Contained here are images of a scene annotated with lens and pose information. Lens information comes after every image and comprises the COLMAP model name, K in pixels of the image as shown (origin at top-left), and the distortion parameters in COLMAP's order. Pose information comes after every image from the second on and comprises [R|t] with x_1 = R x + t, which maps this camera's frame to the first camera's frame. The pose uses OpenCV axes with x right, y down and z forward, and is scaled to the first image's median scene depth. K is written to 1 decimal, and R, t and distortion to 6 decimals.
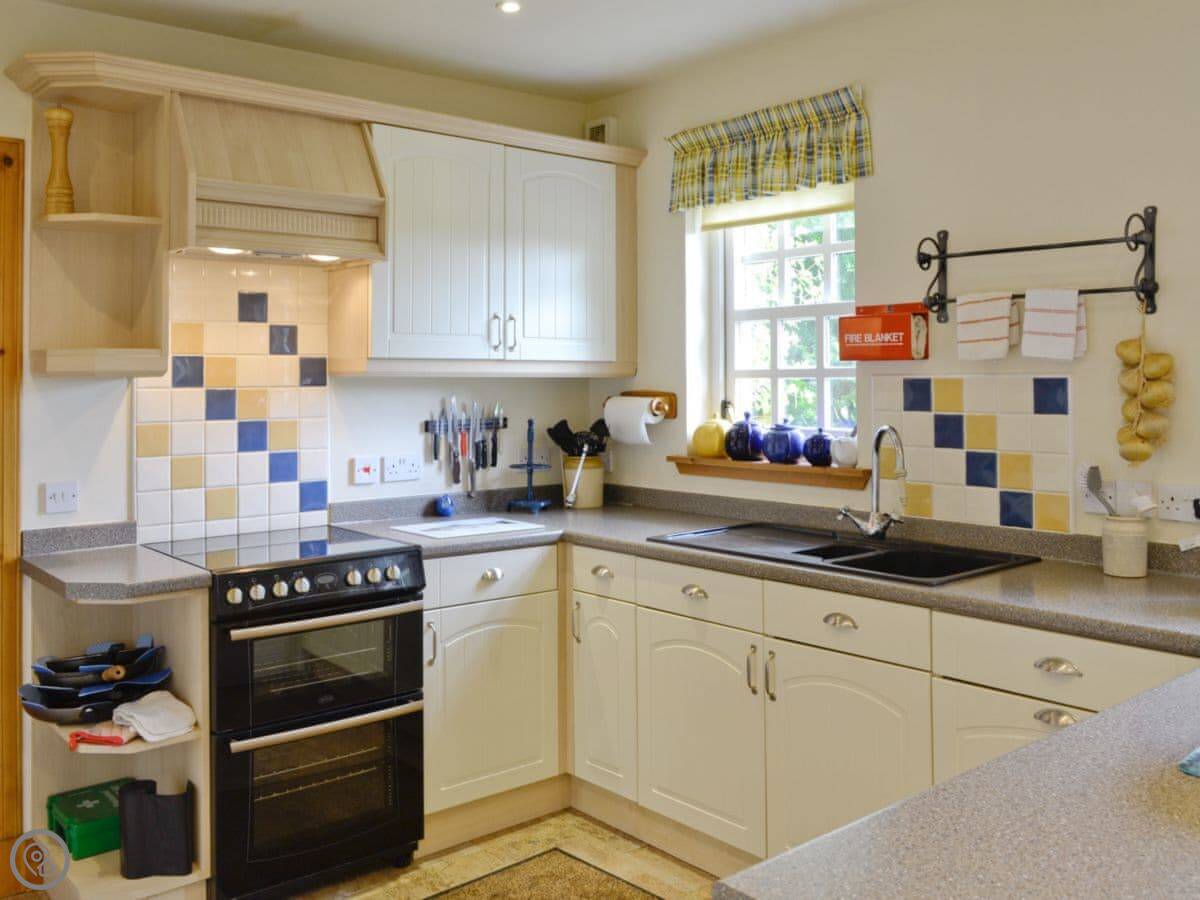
lens RADIAL K [[1106.6, 0, 595.9], [0, 1106.6, 444.3], [0, 0, 1]] dist [-0.051934, 0.000000]
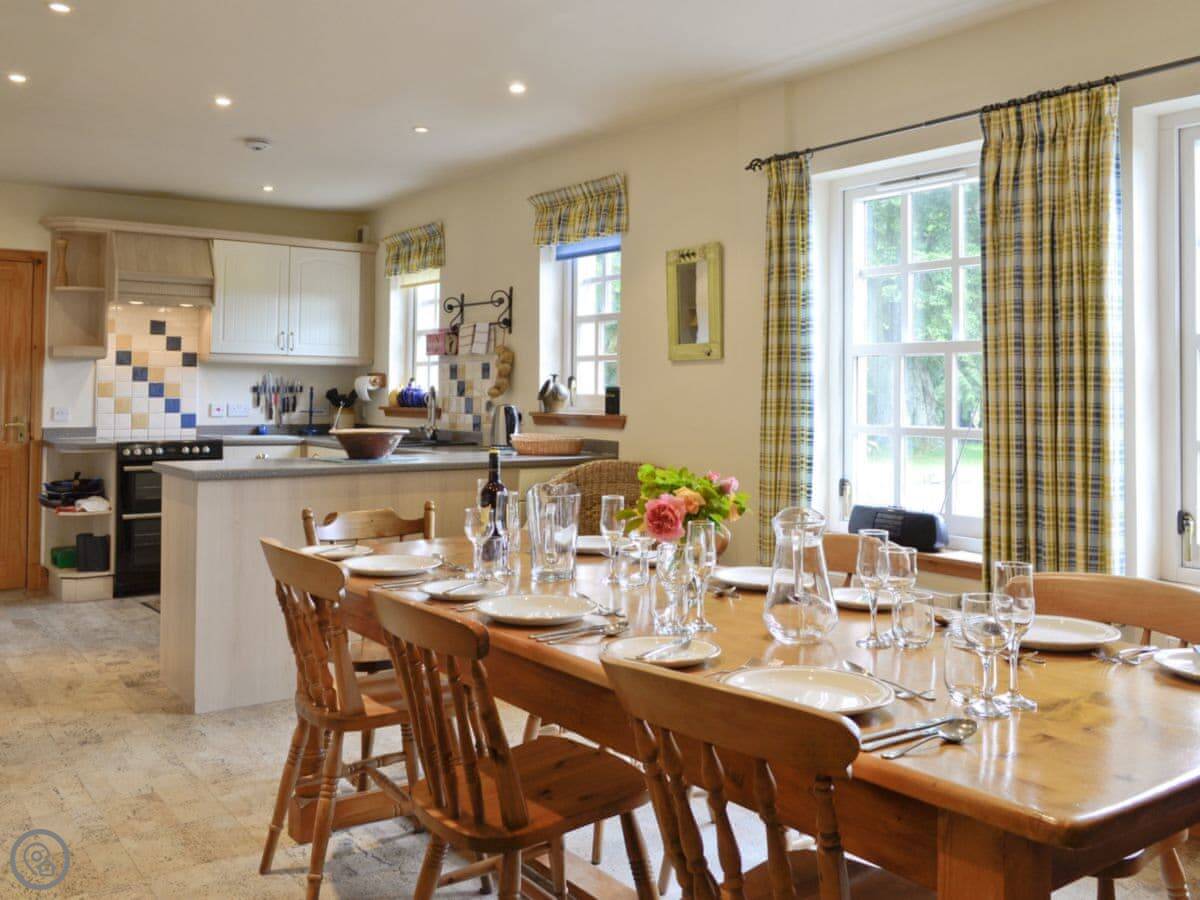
lens RADIAL K [[1106.6, 0, 607.9], [0, 1106.6, 457.0], [0, 0, 1]] dist [-0.051934, 0.000000]
pose [[0.997571, 0.017144, -0.067514, 0.691848], [-0.017217, 0.999852, -0.000498, 0.107485], [0.067496, 0.001659, 0.997718, -1.021820]]
